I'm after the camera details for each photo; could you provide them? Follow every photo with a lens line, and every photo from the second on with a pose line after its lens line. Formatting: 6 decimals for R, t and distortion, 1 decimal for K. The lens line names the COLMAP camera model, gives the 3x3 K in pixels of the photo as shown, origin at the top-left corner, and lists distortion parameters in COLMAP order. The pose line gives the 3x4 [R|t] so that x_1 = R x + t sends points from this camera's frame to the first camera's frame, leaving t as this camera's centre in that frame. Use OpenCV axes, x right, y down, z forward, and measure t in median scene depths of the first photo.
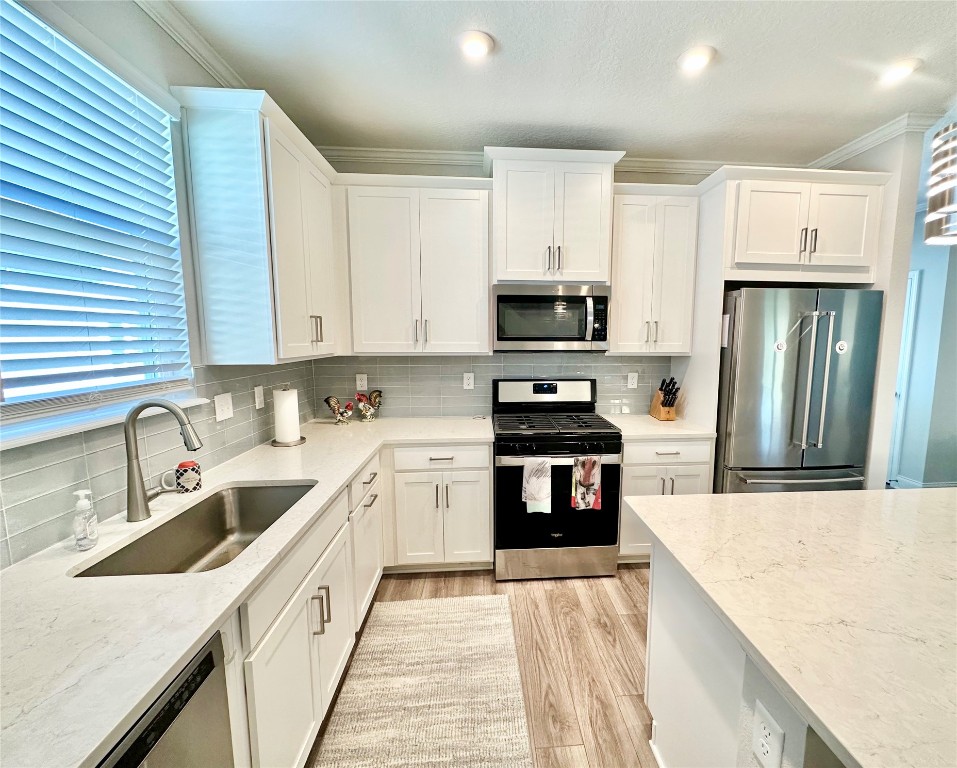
lens RADIAL K [[407.5, 0, 511.7], [0, 407.5, 379.7], [0, 0, 1]] dist [0.003503, 0.000179]
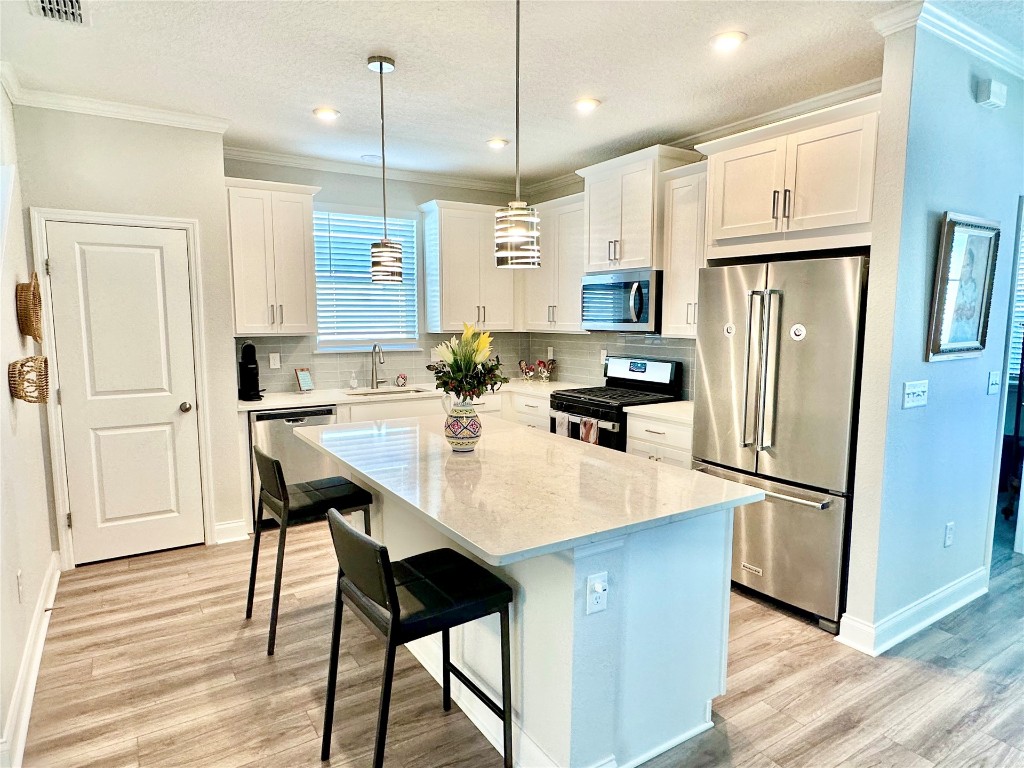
lens RADIAL K [[622.9, 0, 515.4], [0, 622.9, 389.5], [0, 0, 1]] dist [-0.009075, 0.003996]
pose [[0.477365, 0.099662, -0.873035, 1.595641], [-0.087691, 0.993991, 0.065521, 0.001695], [0.874318, 0.045280, 0.483236, -0.076116]]
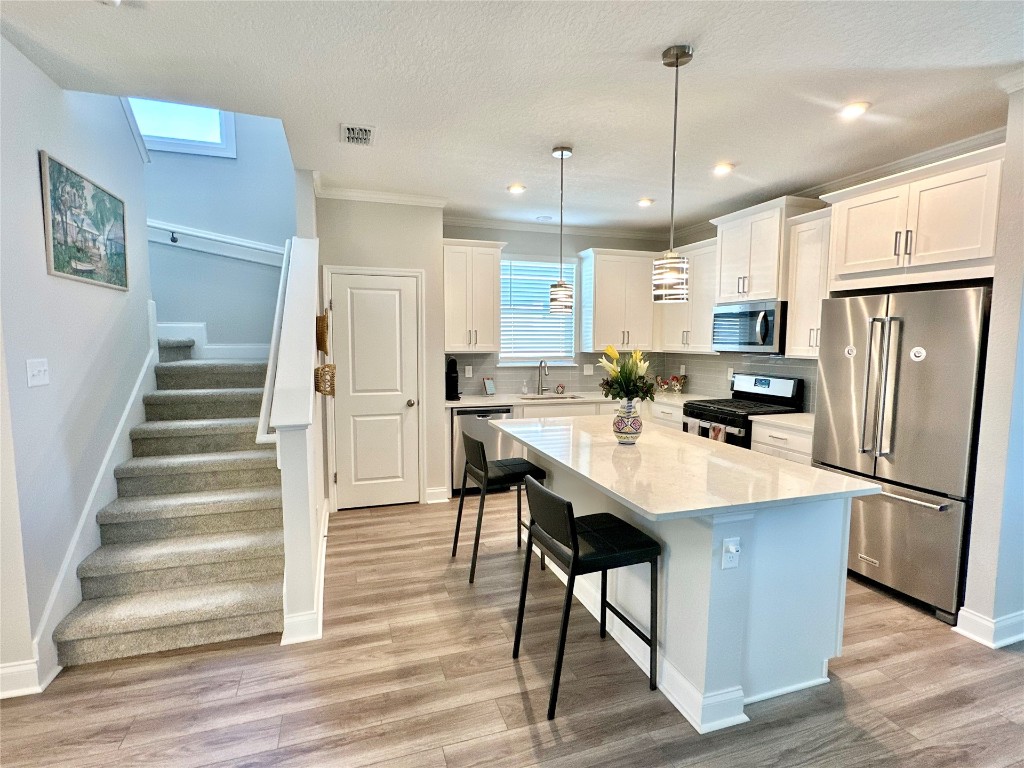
lens RADIAL K [[517.0, 0, 512.2], [0, 517.0, 385.5], [0, 0, 1]] dist [-0.005646, 0.000407]
pose [[0.245048, 0.084551, -0.965817, 1.680189], [-0.101538, 0.992950, 0.061164, 0.012740], [0.964179, 0.083079, 0.251906, -0.166459]]
